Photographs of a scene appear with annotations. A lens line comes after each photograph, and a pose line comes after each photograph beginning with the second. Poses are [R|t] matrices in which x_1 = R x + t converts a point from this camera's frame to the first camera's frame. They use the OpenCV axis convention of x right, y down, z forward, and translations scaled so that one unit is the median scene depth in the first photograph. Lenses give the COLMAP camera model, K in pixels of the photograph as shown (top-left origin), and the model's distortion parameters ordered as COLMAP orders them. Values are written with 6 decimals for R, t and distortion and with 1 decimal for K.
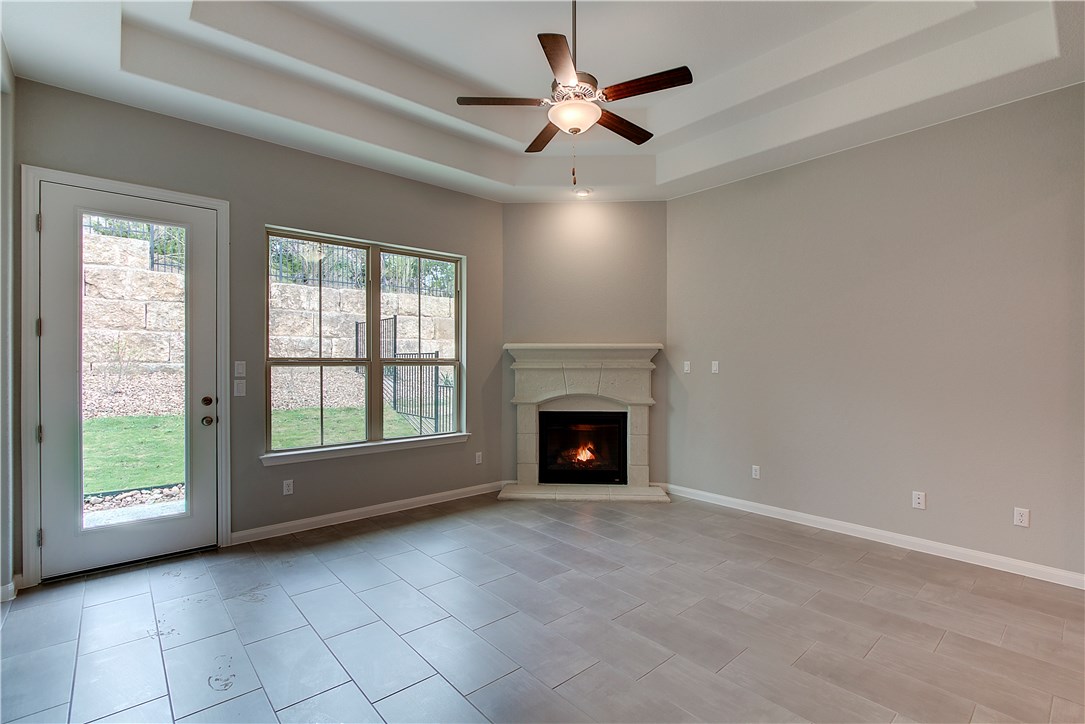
lens RADIAL K [[498.9, 0, 542.5], [0, 498.9, 362.0], [0, 0, 1]] dist [-0.000820, -0.000046]
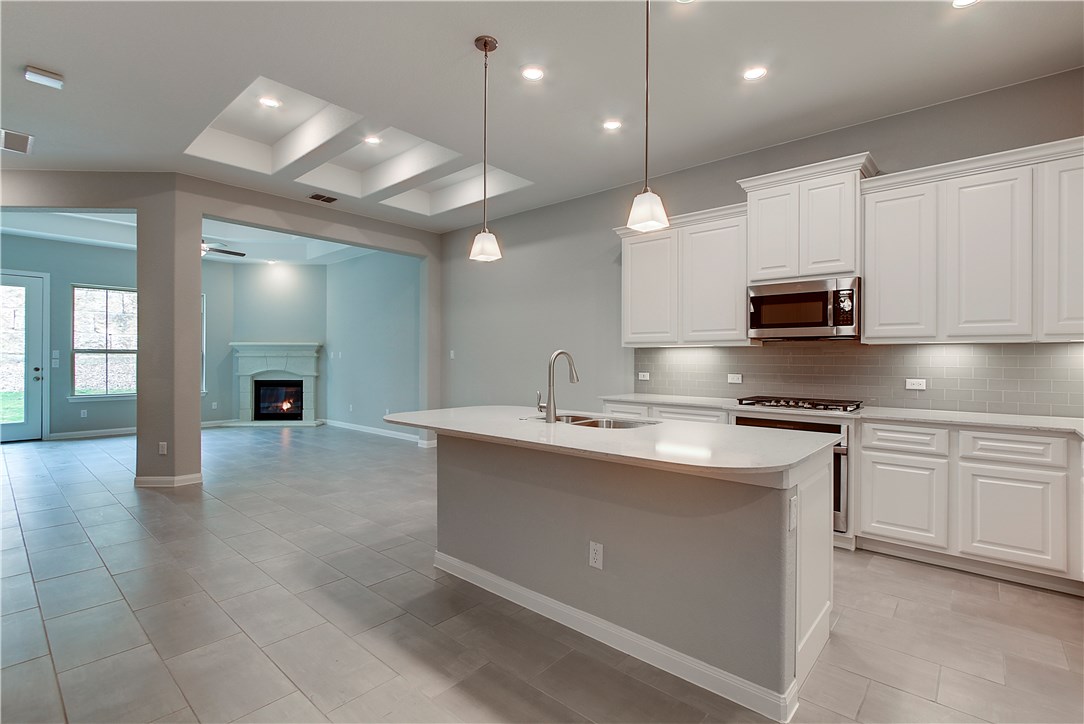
lens RADIAL K [[506.9, 0, 541.0], [0, 506.9, 355.9], [0, 0, 1]] dist [-0.000935, -0.000044]
pose [[0.992727, 0.001613, 0.120375, 0.816397], [-0.000768, 0.999975, -0.007068, 0.024586], [-0.120384, 0.006924, 0.992703, -0.950501]]
